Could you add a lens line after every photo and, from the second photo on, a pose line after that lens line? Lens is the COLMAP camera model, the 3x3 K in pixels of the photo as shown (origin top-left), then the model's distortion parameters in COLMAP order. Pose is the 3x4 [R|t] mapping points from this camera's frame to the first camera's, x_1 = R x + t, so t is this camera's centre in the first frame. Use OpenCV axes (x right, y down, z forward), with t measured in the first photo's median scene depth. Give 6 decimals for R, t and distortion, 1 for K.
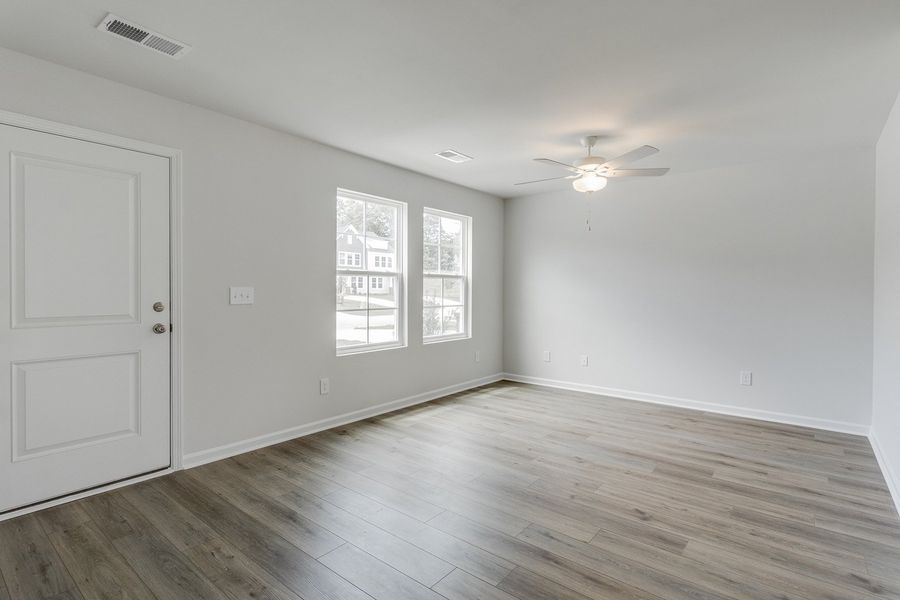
lens RADIAL K [[439.4, 0, 461.7], [0, 439.4, 294.1], [0, 0, 1]] dist [-0.000236, -0.001658]
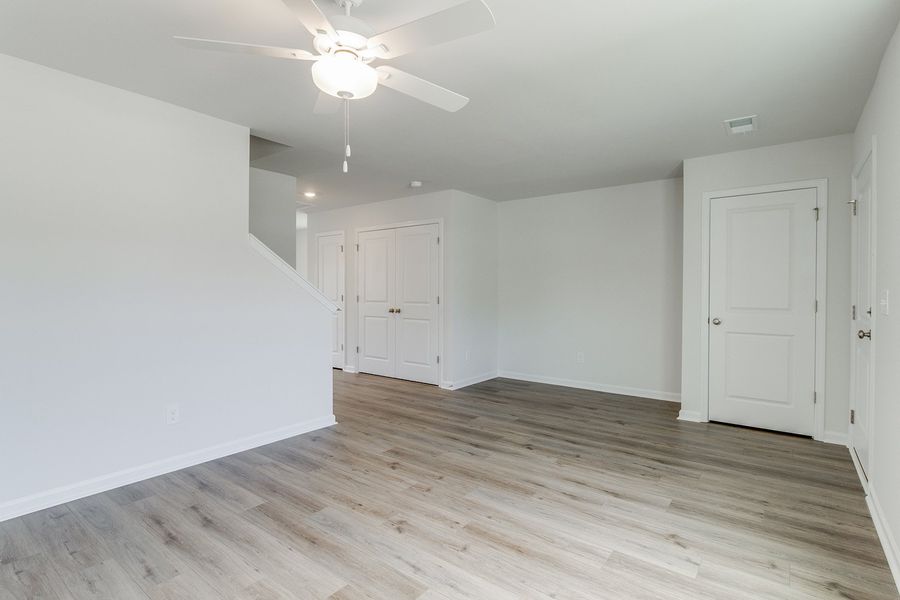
lens RADIAL K [[439.4, 0, 460.2], [0, 439.4, 295.8], [0, 0, 1]] dist [-0.000236, -0.001658]
pose [[-0.999754, -0.009209, -0.020171, 0.183479], [-0.009659, 0.999704, 0.022339, -0.015335], [0.019960, 0.022528, -0.999547, 1.670356]]
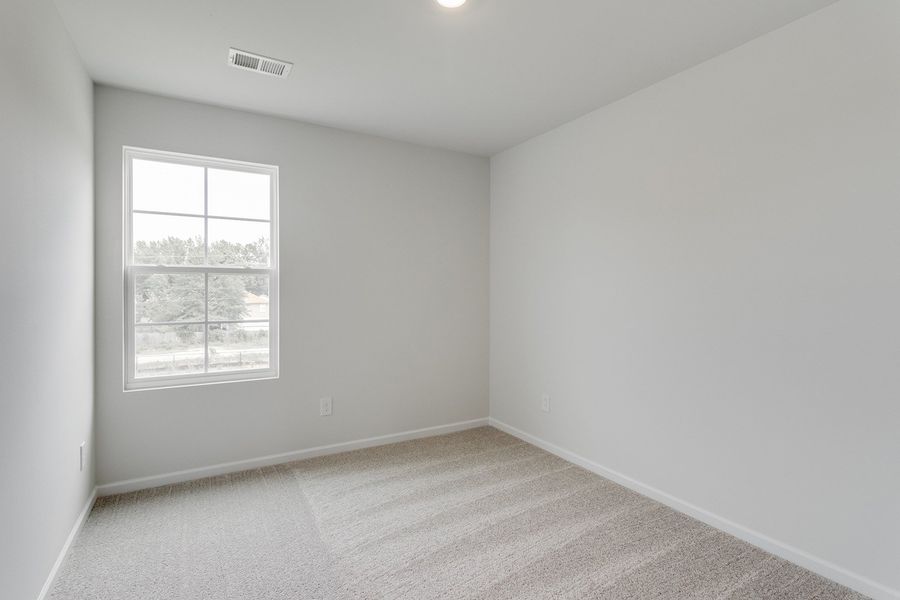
lens RADIAL K [[443.3, 0, 445.2], [0, 443.3, 295.2], [0, 0, 1]] dist [-0.000532, -0.000940]
pose [[0.933959, -0.004587, -0.357351, 0.511022], [0.002227, 0.999973, -0.007015, -0.002558], [0.357373, 0.005756, 0.933944, 0.638191]]
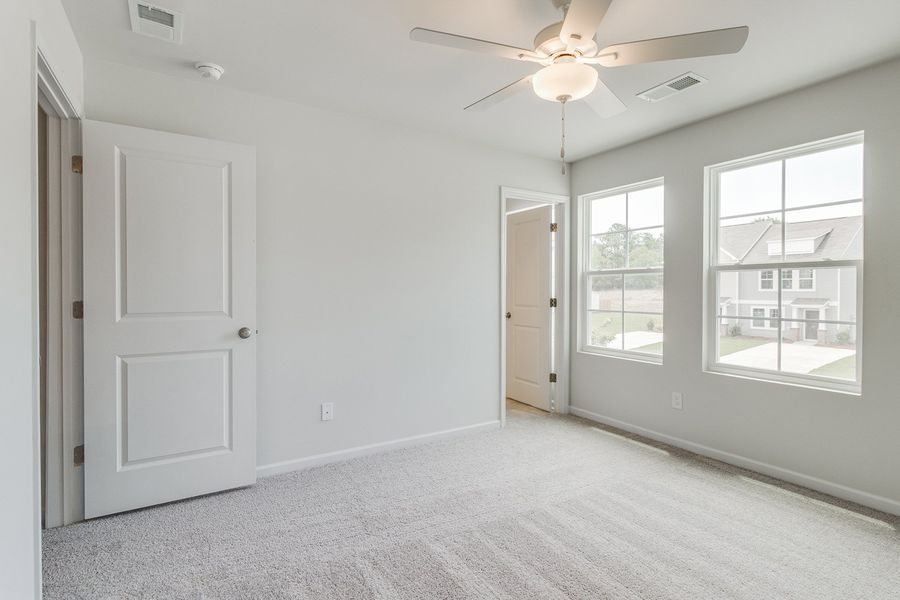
lens RADIAL K [[439.4, 0, 445.5], [0, 439.4, 294.8], [0, 0, 1]] dist [-0.000236, -0.001658]
pose [[-0.339138, 0.003858, -0.940729, 1.010280], [-0.013715, 0.999865, 0.009044, -0.004418], [0.940637, 0.015970, -0.339039, 1.272197]]
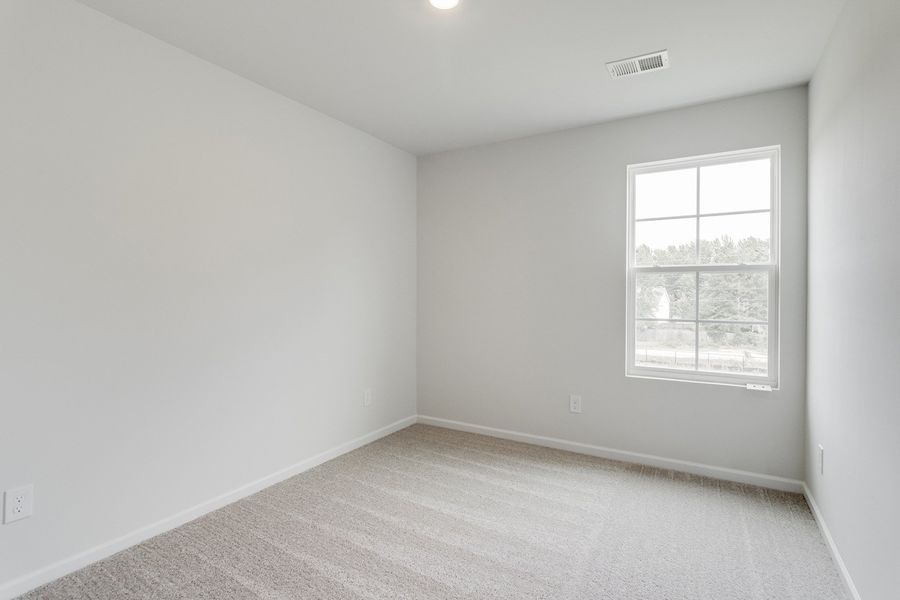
lens RADIAL K [[439.4, 0, 456.7], [0, 439.4, 295.4], [0, 0, 1]] dist [-0.000236, -0.001658]
pose [[0.135342, 0.002146, -0.990797, 0.562958], [-0.014503, 0.999895, 0.000185, -0.000046], [0.990693, 0.014344, 0.135359, 0.697197]]
